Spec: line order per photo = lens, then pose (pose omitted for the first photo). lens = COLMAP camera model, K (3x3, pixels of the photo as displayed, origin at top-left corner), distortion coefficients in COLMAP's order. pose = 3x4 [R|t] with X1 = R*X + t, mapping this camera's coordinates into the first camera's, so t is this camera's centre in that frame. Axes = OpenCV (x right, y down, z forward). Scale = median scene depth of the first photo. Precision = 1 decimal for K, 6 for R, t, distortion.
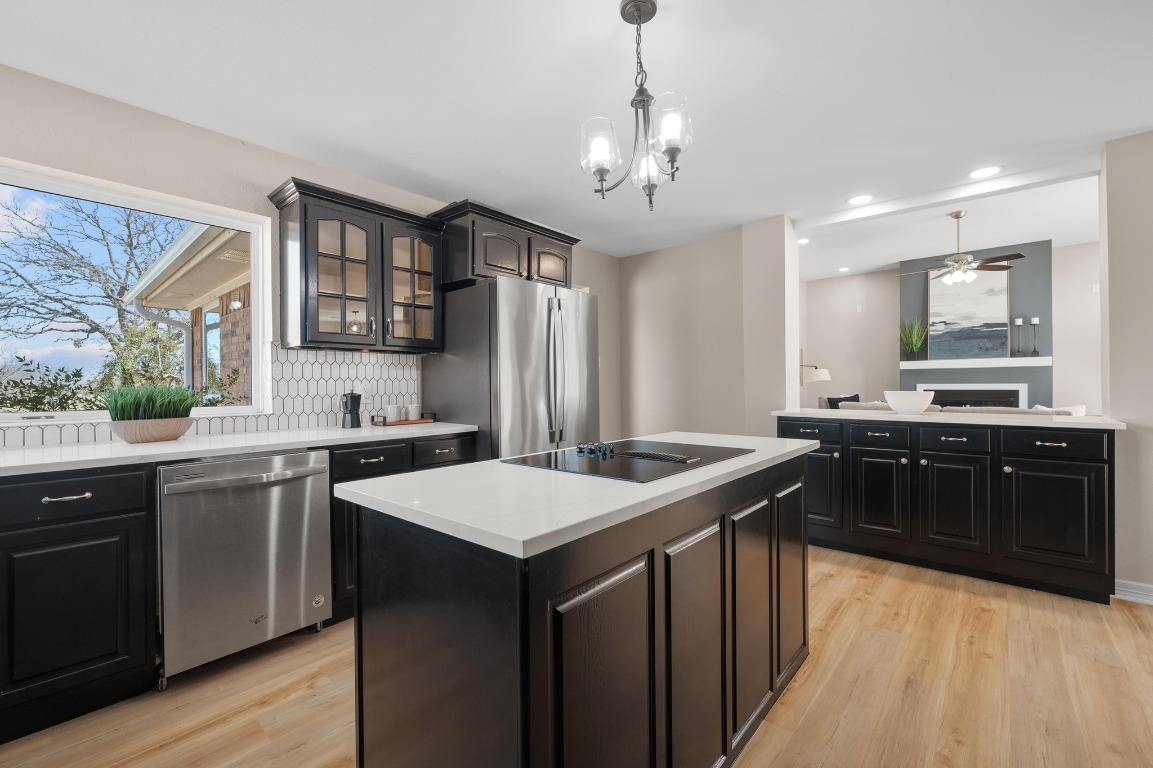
lens RADIAL K [[500.4, 0, 569.4], [0, 500.4, 384.4], [0, 0, 1]] dist [-0.000882, -0.000294]
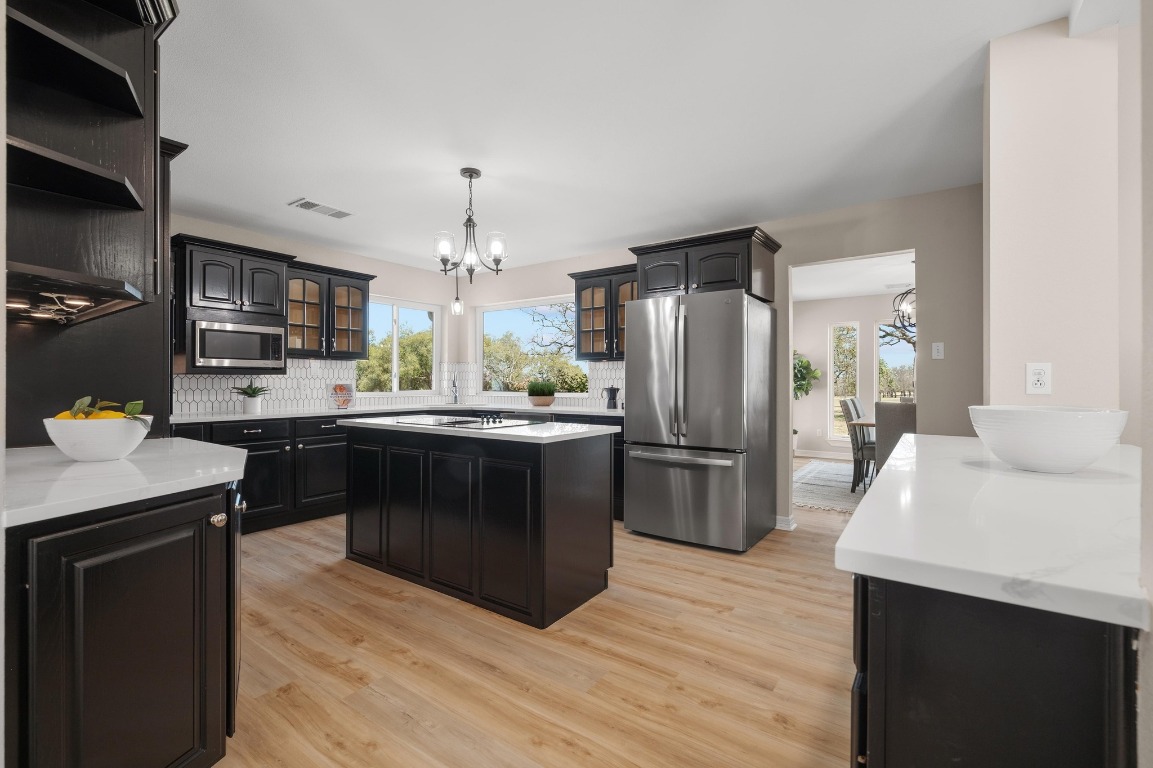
lens RADIAL K [[500.4, 0, 569.2], [0, 500.4, 382.8], [0, 0, 1]] dist [-0.000882, -0.000294]
pose [[0.083693, 0.009922, -0.996442, 0.974802], [0.000505, 0.999950, 0.010000, -0.010981], [0.996491, -0.001340, 0.083684, 0.599856]]
